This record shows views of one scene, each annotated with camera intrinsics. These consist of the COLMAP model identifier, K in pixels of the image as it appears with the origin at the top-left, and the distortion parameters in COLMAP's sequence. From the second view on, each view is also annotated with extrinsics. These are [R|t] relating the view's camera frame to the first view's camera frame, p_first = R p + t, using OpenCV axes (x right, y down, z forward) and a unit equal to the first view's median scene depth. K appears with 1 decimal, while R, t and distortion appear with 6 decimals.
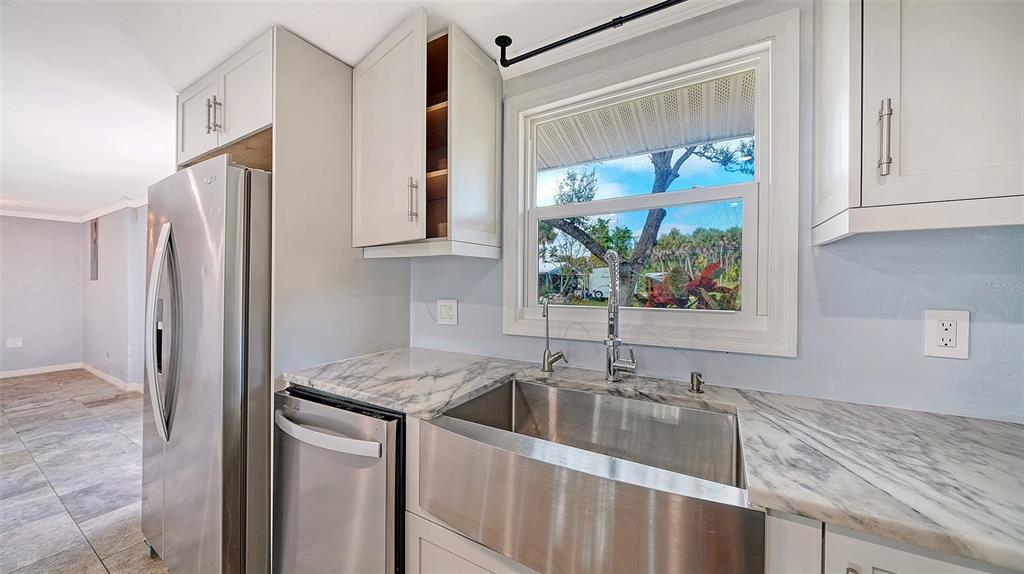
lens RADIAL K [[358.7, 0, 512.0], [0, 358.7, 287.0], [0, 0, 1]] dist [0.000118, 0.000024]
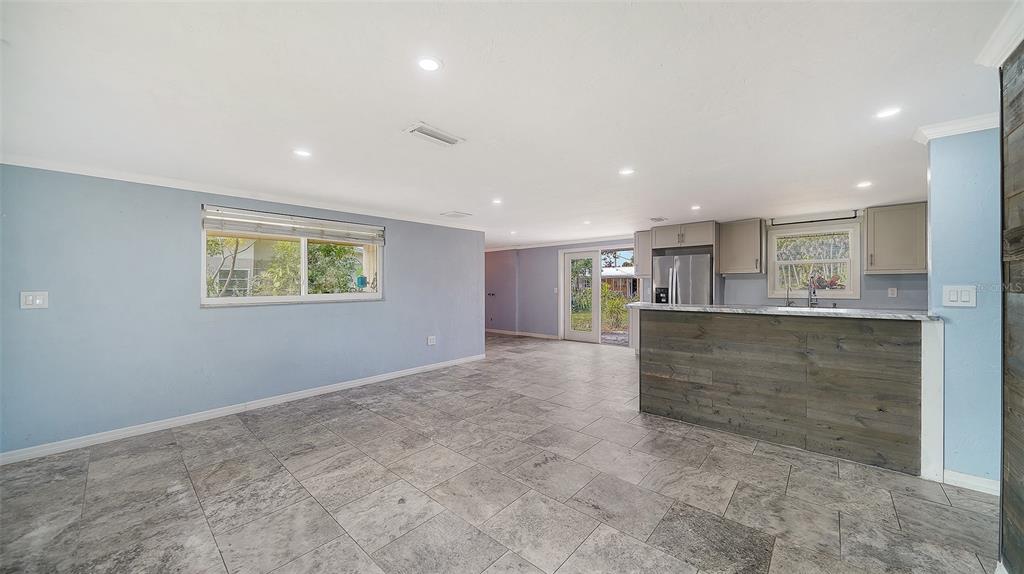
lens RADIAL K [[358.7, 0, 512.0], [0, 358.7, 287.0], [0, 0, 1]] dist [0.000118, 0.000024]
pose [[0.980411, -0.005430, -0.196888, -2.052875], [0.004101, 0.999966, -0.007158, 0.045079], [0.196920, 0.006211, 0.980400, -3.368732]]
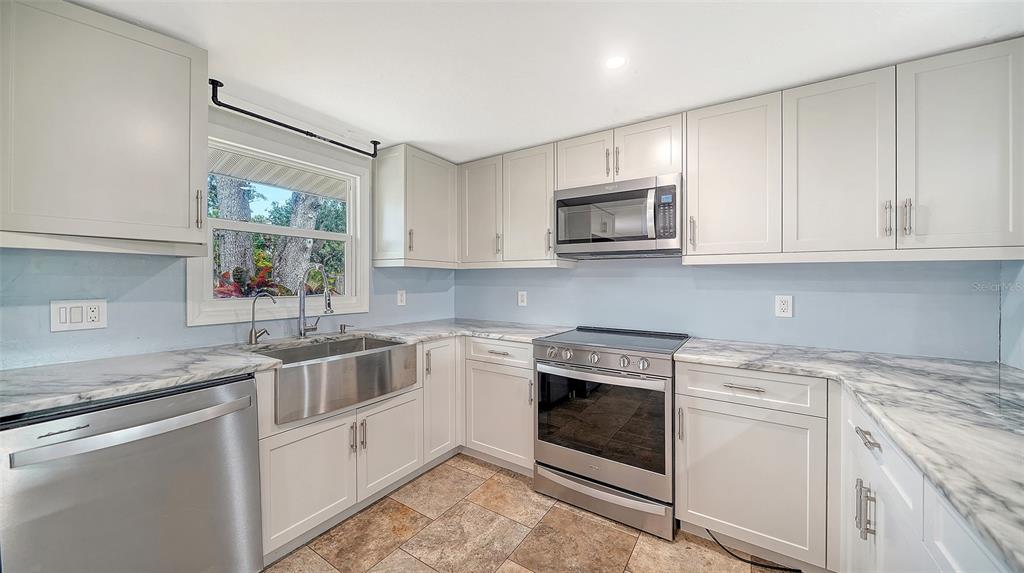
lens RADIAL K [[358.7, 0, 512.0], [0, 358.7, 286.5], [0, 0, 1]] dist [0.000118, 0.000024]
pose [[0.041356, -0.012678, 0.999064, -1.253174], [0.006083, 0.999904, 0.012437, -0.001614], [-0.999126, 0.005563, 0.041429, -0.059101]]
